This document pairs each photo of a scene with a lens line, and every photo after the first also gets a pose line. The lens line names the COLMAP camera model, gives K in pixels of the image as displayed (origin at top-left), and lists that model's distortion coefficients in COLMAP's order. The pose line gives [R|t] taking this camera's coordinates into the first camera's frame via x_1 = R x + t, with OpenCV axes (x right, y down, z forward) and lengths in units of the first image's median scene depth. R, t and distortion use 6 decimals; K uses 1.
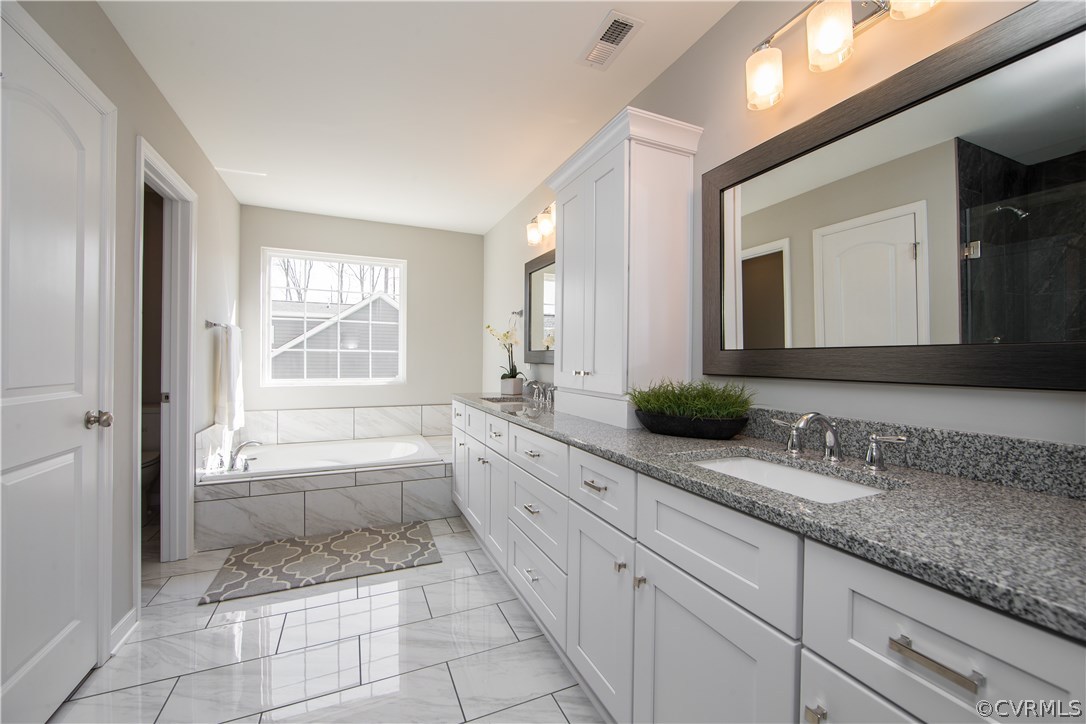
lens RADIAL K [[439.4, 0, 534.3], [0, 439.4, 361.7], [0, 0, 1]] dist [0.004389, -0.001164]
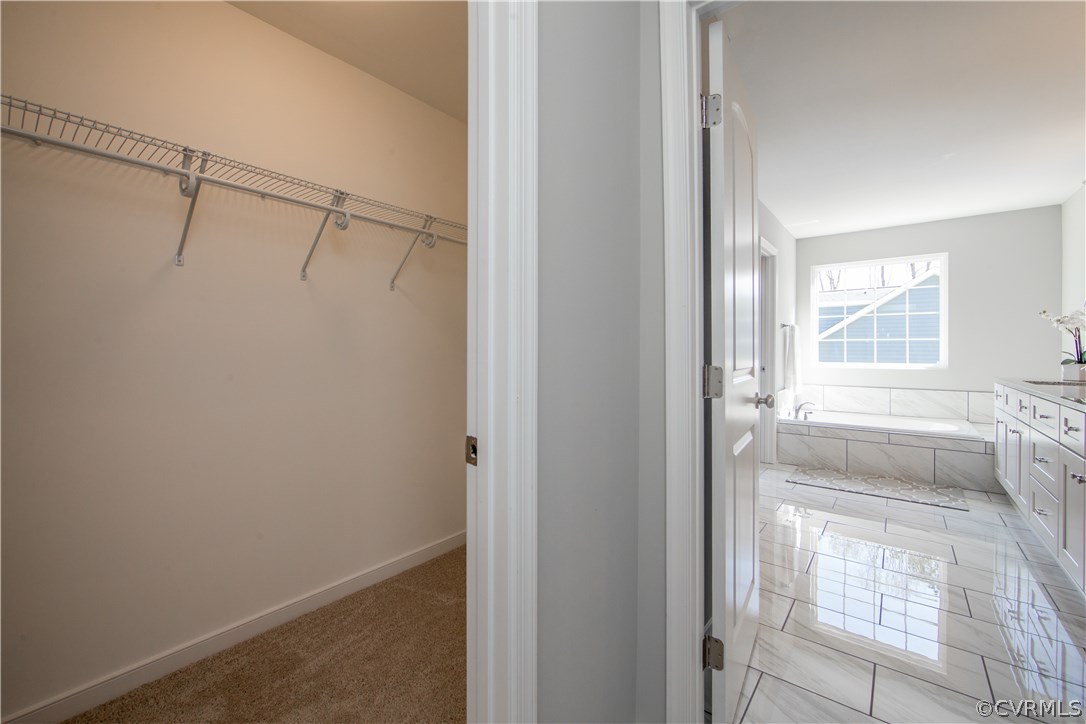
lens RADIAL K [[439.4, 0, 547.7], [0, 439.4, 351.8], [0, 0, 1]] dist [0.004389, -0.001164]
pose [[0.482688, -0.001531, -0.875791, 0.259677], [0.001767, 0.999998, -0.000774, 0.009884], [0.875791, -0.001174, 0.482690, -0.536351]]
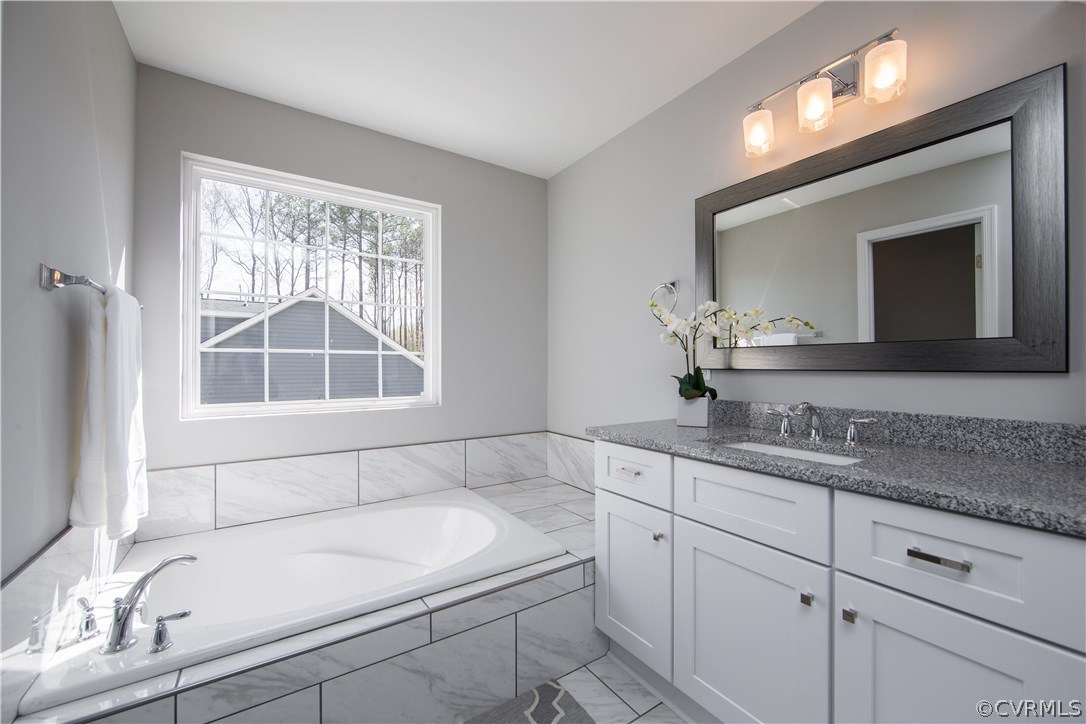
lens RADIAL K [[439.4, 0, 545.3], [0, 439.4, 361.4], [0, 0, 1]] dist [0.004389, -0.001164]
pose [[0.983957, -0.009777, 0.178138, -0.386195], [0.012379, 0.999832, -0.013503, -0.002390], [-0.177976, 0.015492, 0.983913, 0.549647]]
